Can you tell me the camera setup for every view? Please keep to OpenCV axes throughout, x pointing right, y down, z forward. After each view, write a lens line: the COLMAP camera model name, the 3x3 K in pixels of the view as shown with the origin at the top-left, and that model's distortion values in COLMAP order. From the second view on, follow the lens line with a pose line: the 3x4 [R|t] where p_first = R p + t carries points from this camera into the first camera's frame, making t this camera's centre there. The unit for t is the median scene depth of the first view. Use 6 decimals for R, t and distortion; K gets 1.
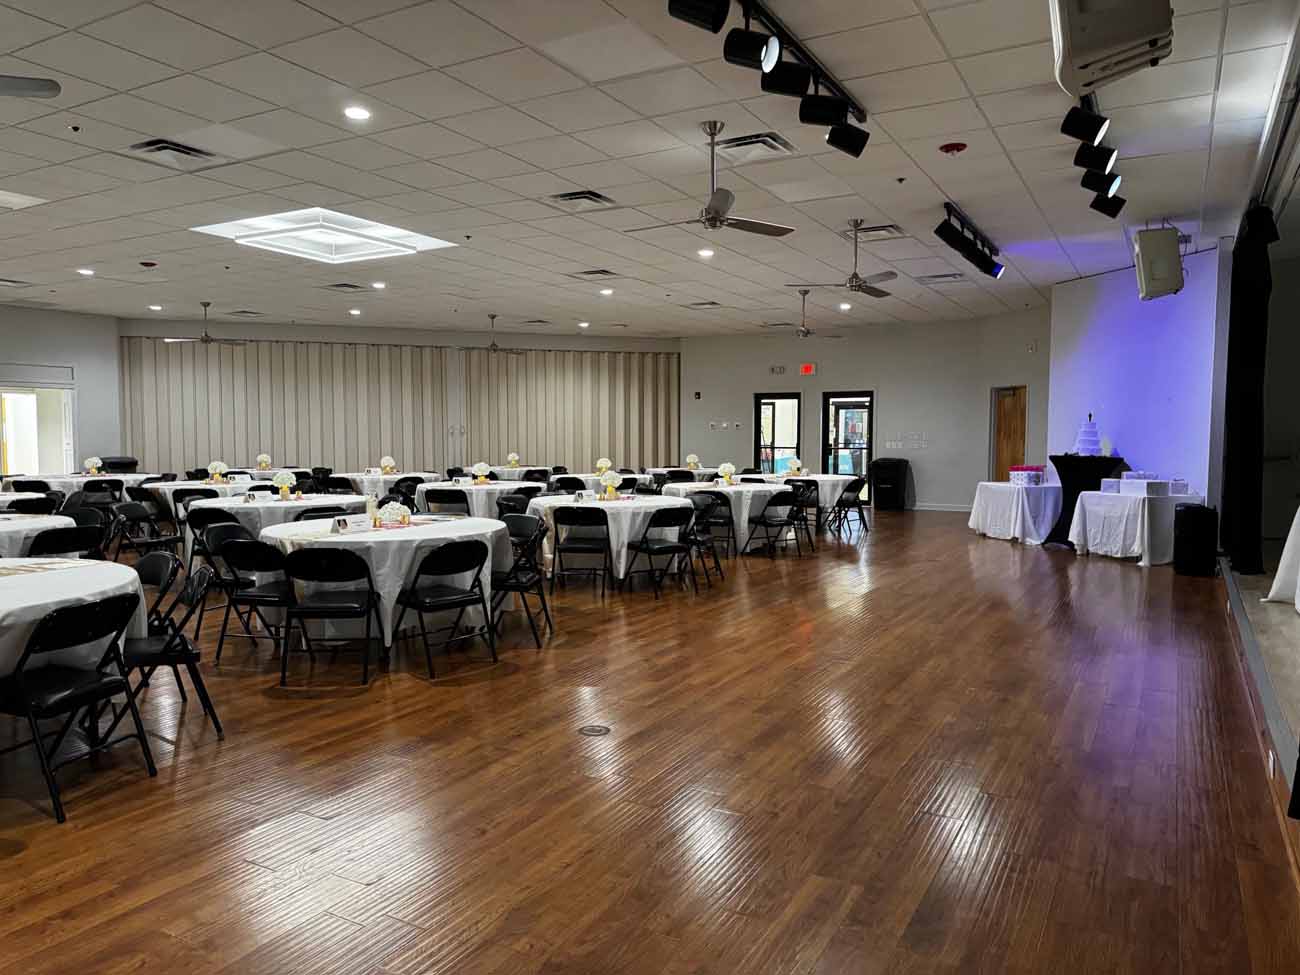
lens RADIAL K [[921.8, 0, 650.0], [0, 921.8, 487.5], [0, 0, 1]] dist [0.048310, -0.073287]
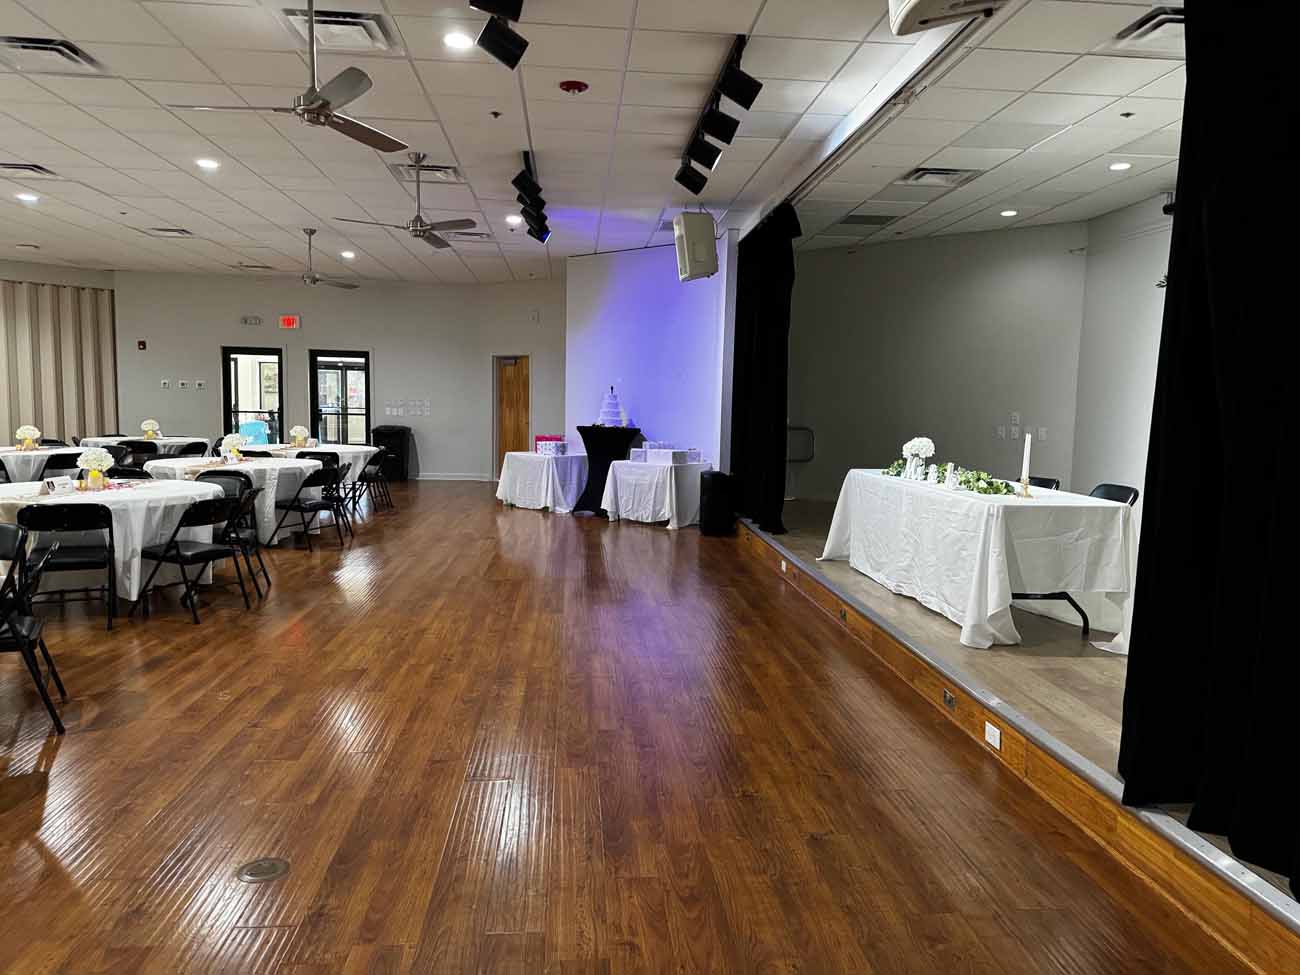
lens RADIAL K [[909.4, 0, 651.2], [0, 909.4, 477.9], [0, 0, 1]] dist [0.186907, -0.298361]
pose [[0.820371, -0.031638, 0.570955, -0.087651], [0.014005, 0.999280, 0.035249, -0.012554], [-0.571659, -0.020921, 0.820224, 0.136818]]
